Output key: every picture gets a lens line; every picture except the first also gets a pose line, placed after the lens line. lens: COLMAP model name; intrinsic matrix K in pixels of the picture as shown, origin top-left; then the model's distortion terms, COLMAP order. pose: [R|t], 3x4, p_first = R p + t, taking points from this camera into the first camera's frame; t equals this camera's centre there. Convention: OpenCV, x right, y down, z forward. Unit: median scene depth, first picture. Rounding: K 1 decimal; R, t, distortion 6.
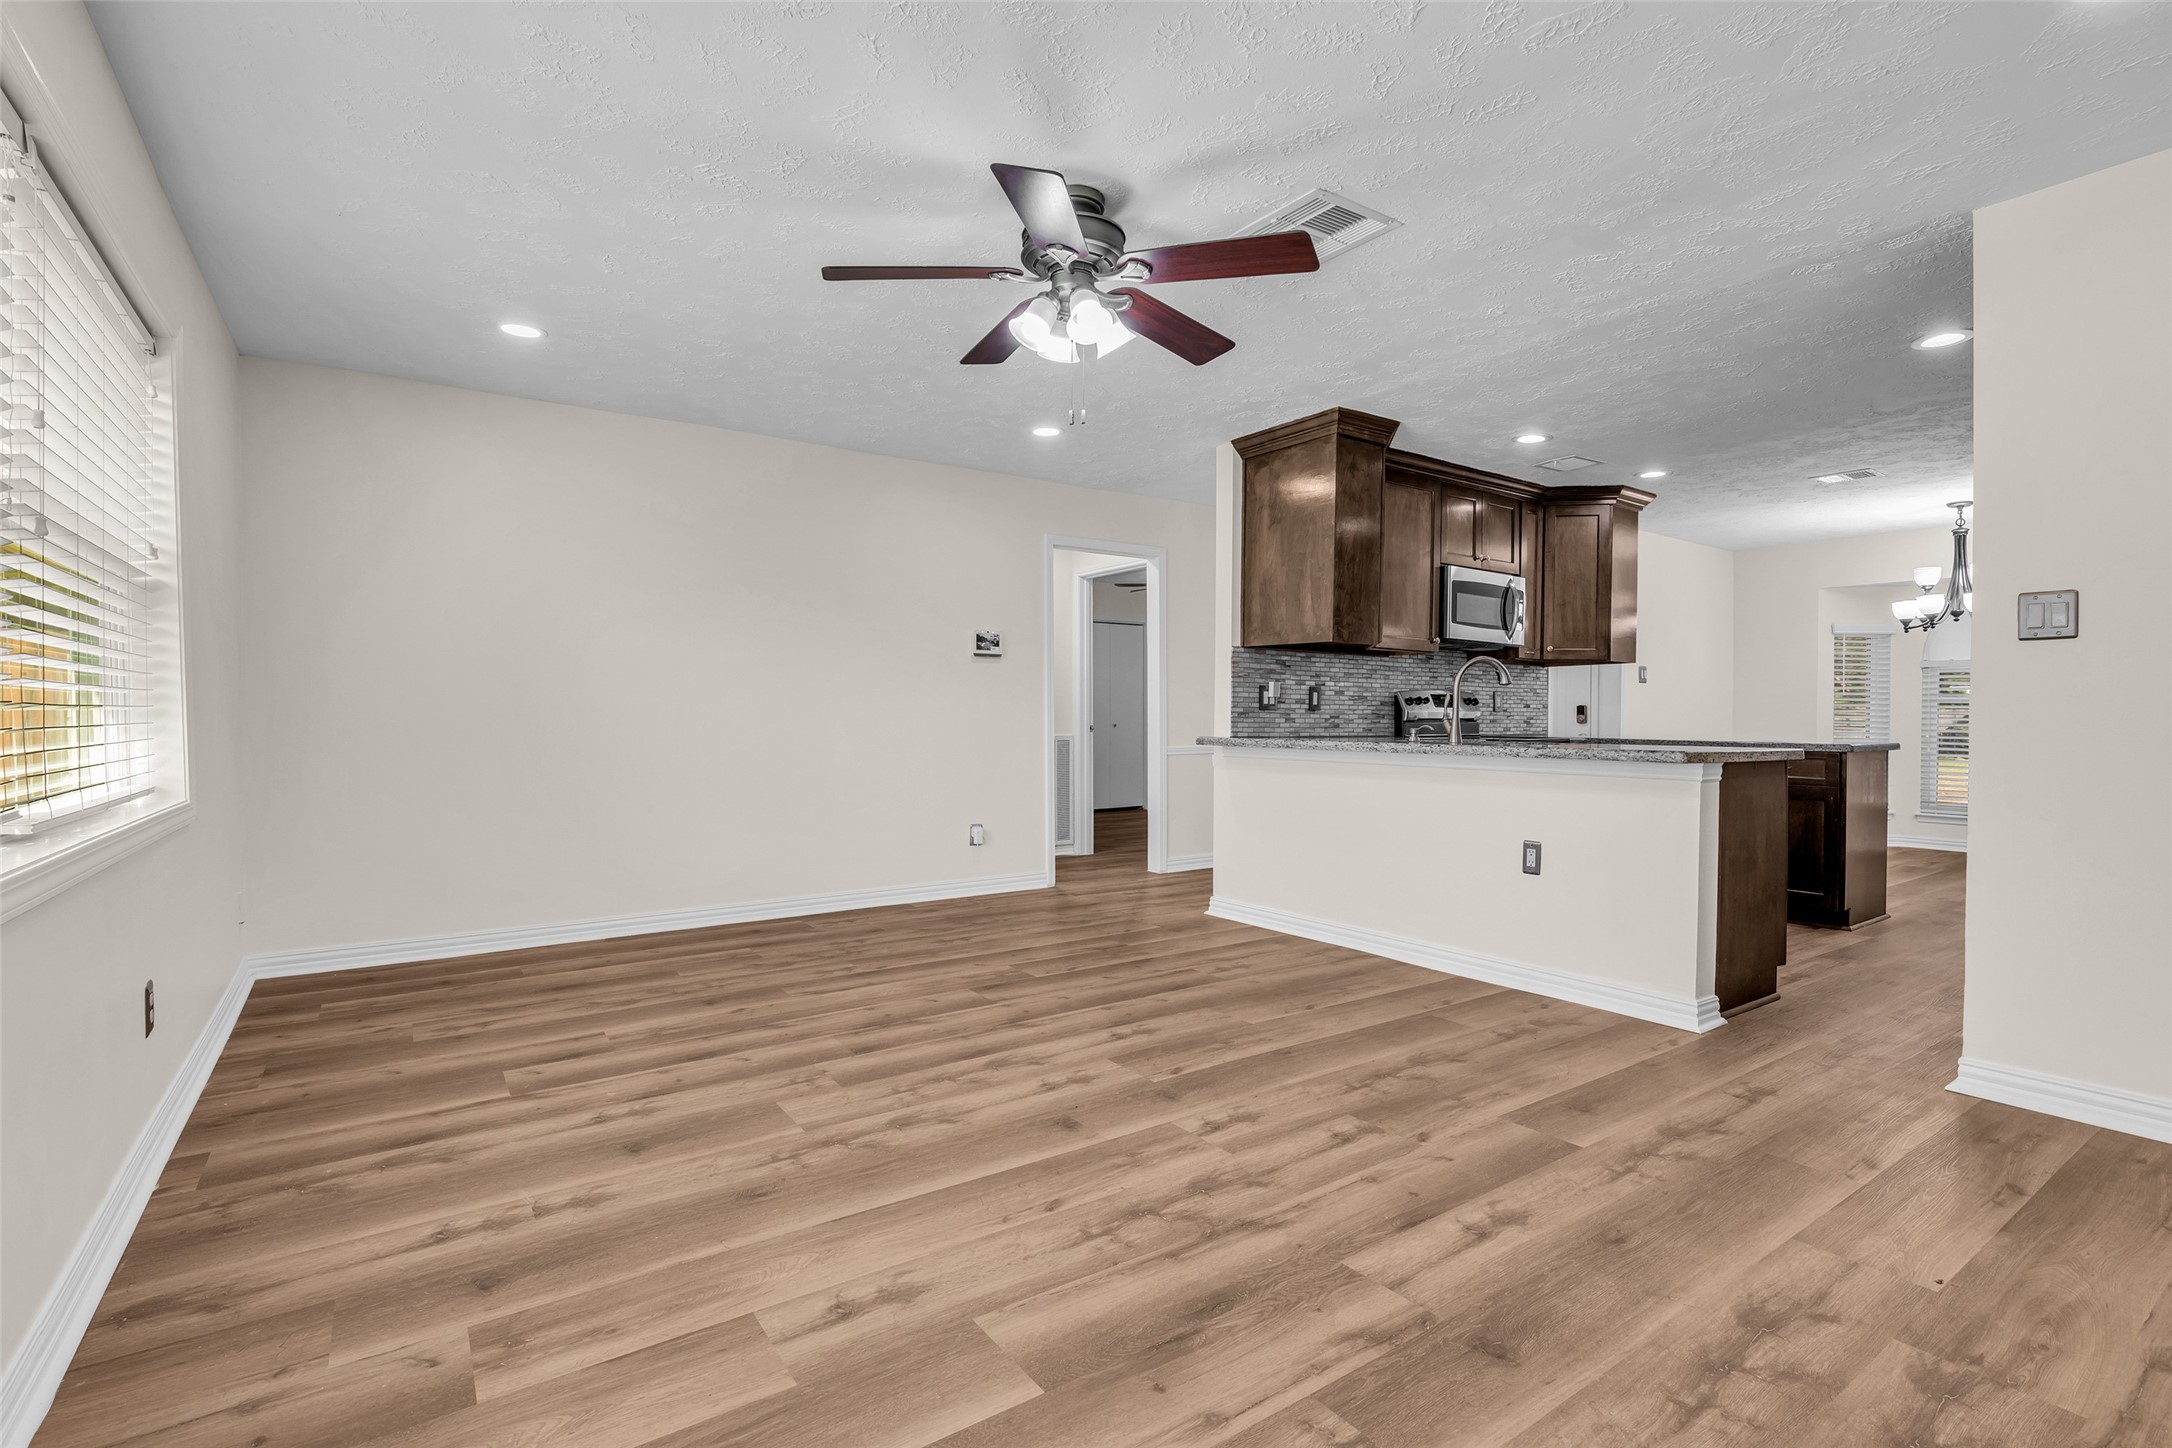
lens RADIAL K [[1000.8, 0, 1096.0], [0, 1000.8, 734.7], [0, 0, 1]] dist [-0.021351, 0.007137]
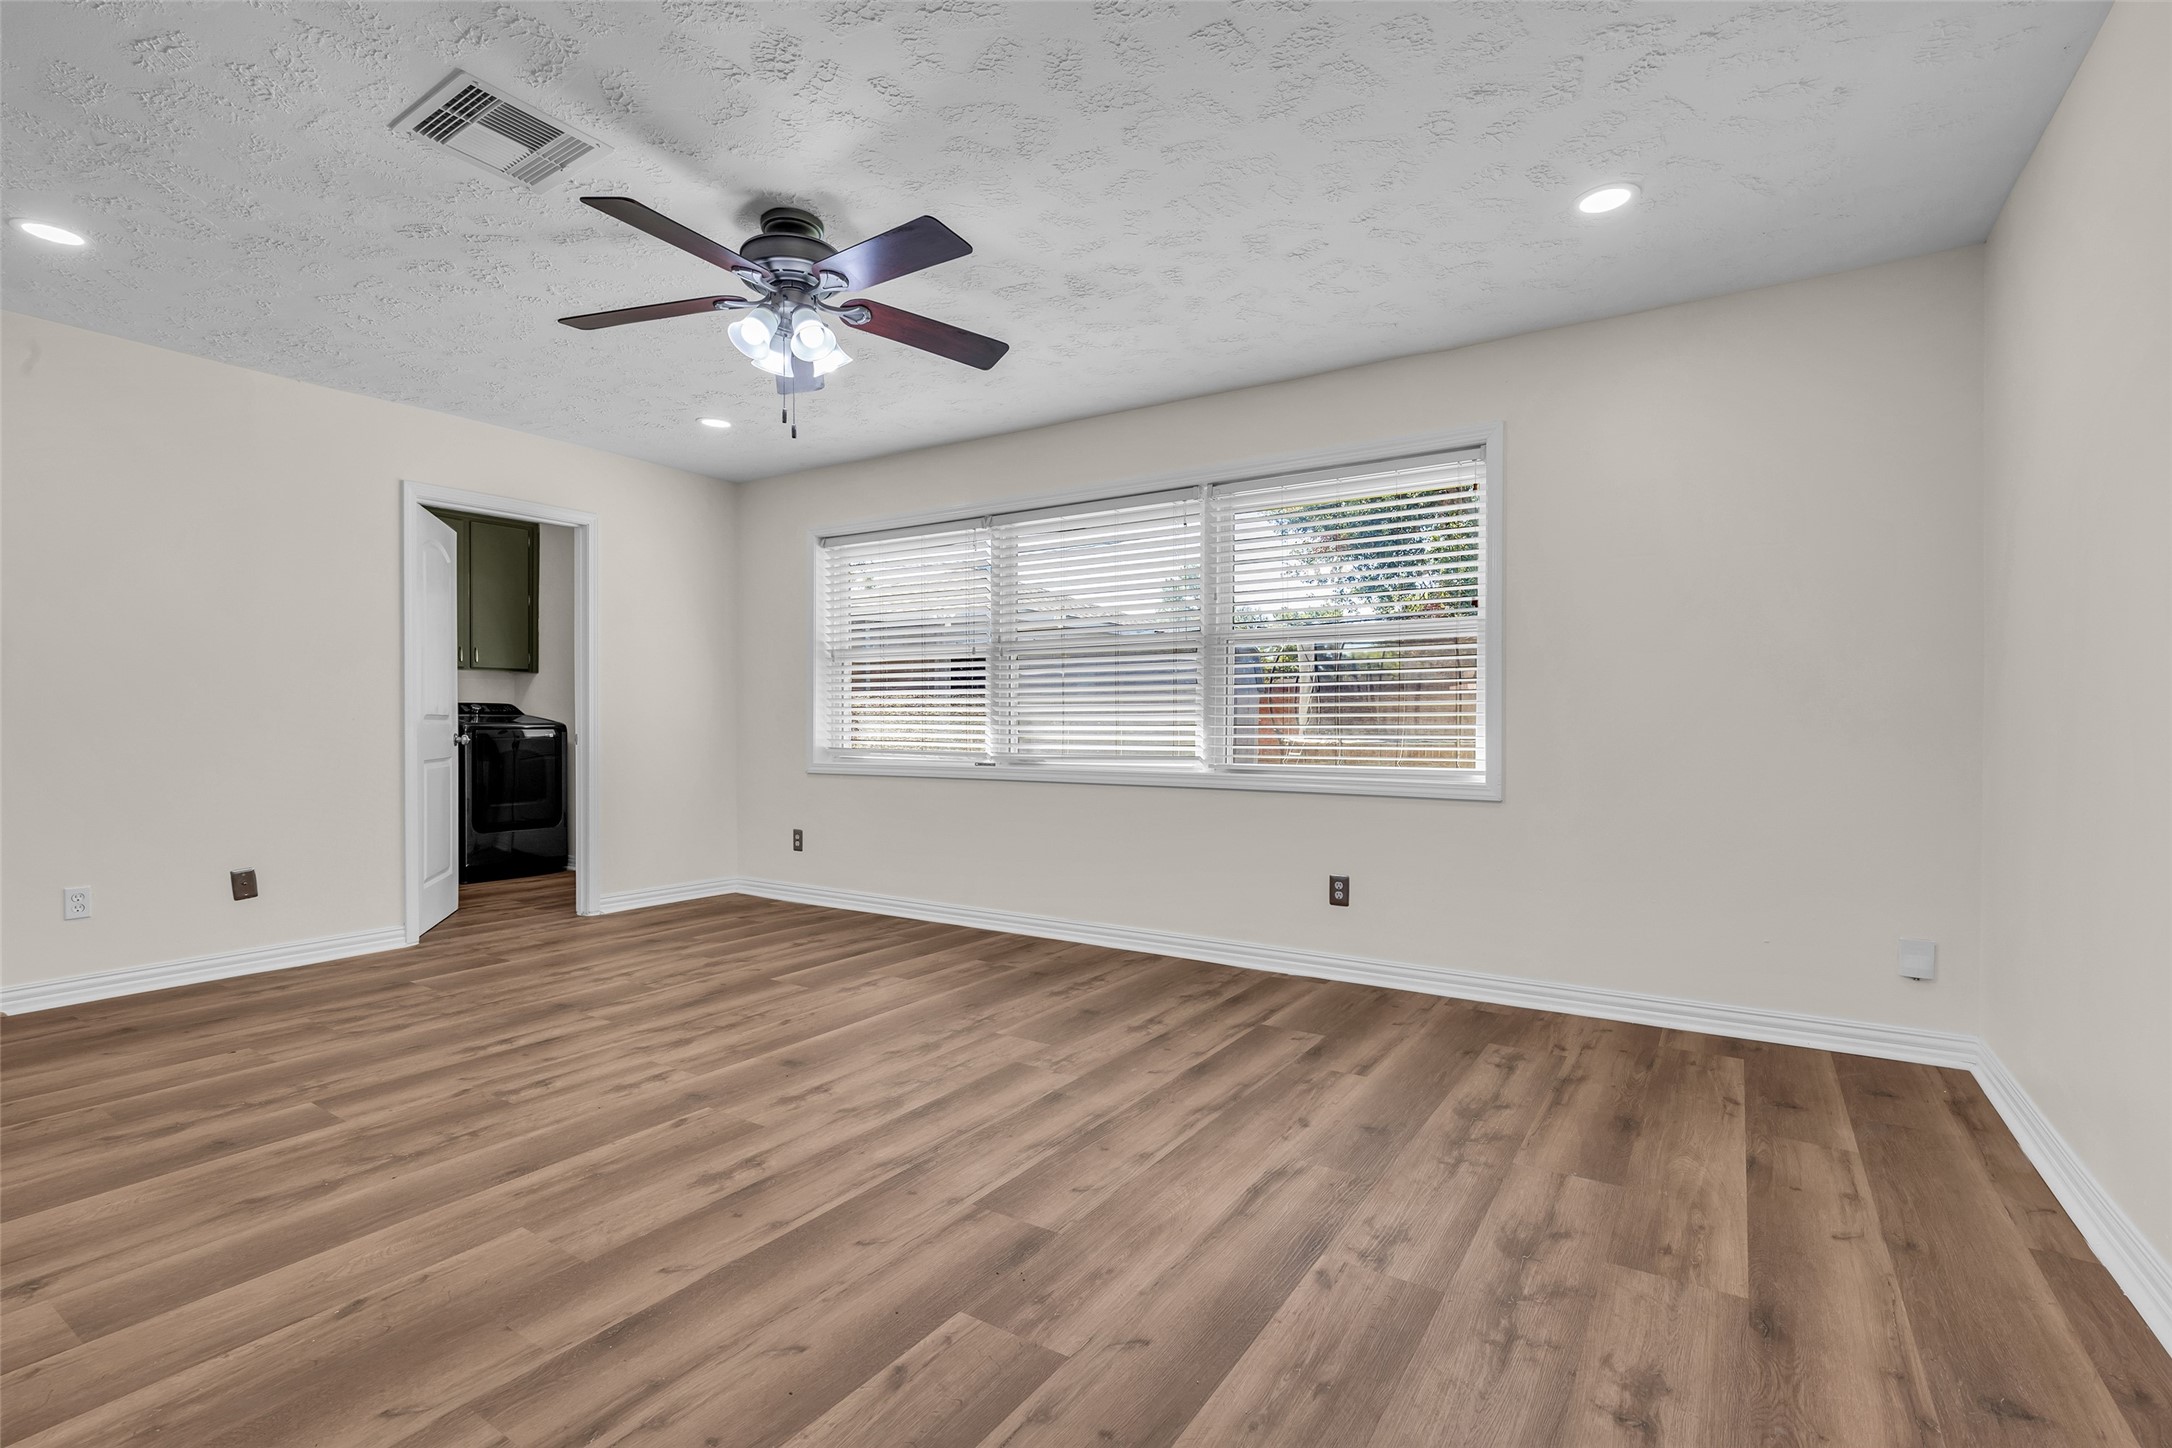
lens RADIAL K [[1000.8, 0, 1080.2], [0, 1000.8, 735.6], [0, 0, 1]] dist [-0.021351, 0.007137]
pose [[-0.933783, 0.004306, -0.357814, 0.056488], [-0.007506, 0.999472, 0.031617, -0.029742], [0.357761, 0.032210, -0.933257, 1.717889]]
